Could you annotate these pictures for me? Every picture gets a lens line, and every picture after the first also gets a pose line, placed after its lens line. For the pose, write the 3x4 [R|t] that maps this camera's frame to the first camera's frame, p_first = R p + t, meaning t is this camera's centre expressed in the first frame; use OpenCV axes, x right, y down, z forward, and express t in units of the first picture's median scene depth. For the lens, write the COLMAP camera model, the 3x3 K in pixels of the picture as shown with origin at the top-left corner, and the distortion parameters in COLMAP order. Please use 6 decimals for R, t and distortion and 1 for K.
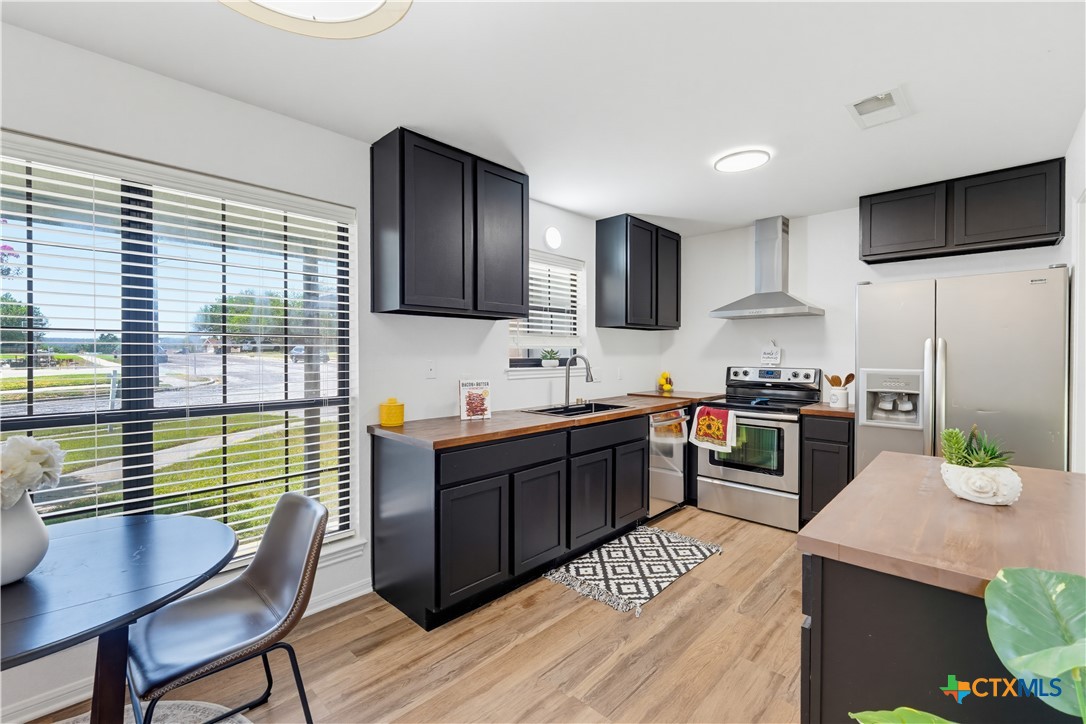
lens RADIAL K [[453.8, 0, 536.5], [0, 453.8, 358.8], [0, 0, 1]] dist [-0.010110, 0.000105]
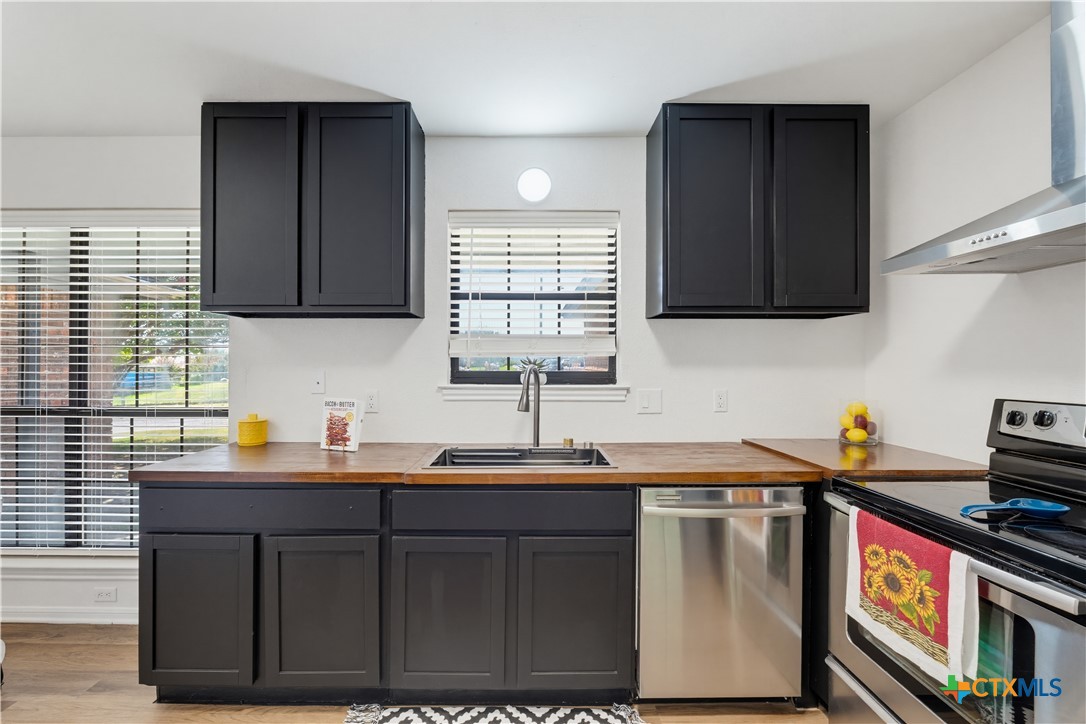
lens RADIAL K [[453.8, 0, 536.5], [0, 453.8, 358.8], [0, 0, 1]] dist [-0.010110, 0.000105]
pose [[0.714430, -0.004260, -0.699694, 0.545255], [-0.009475, 0.999831, -0.015762, -0.008852], [0.699643, 0.017890, 0.714269, 0.596831]]
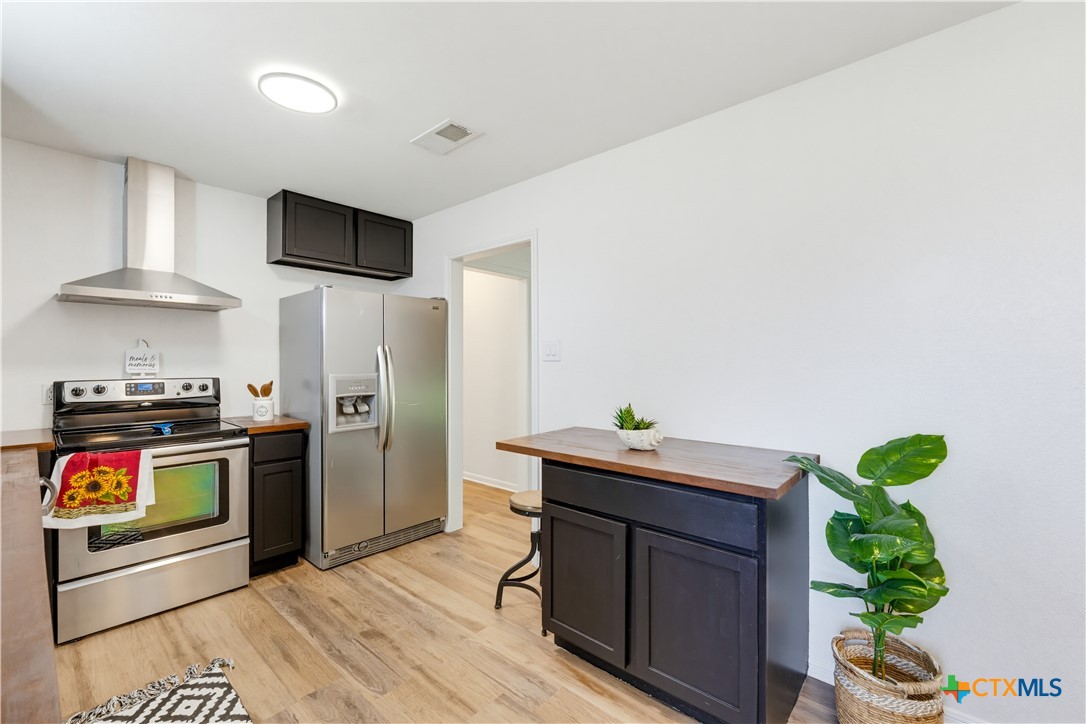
lens RADIAL K [[453.8, 0, 536.5], [0, 453.8, 358.8], [0, 0, 1]] dist [-0.010110, 0.000105]
pose [[-0.030511, 0.003037, 0.999530, -0.232345], [0.011865, 0.999926, -0.002676, -0.003274], [-0.999464, 0.011778, -0.030544, 0.530033]]
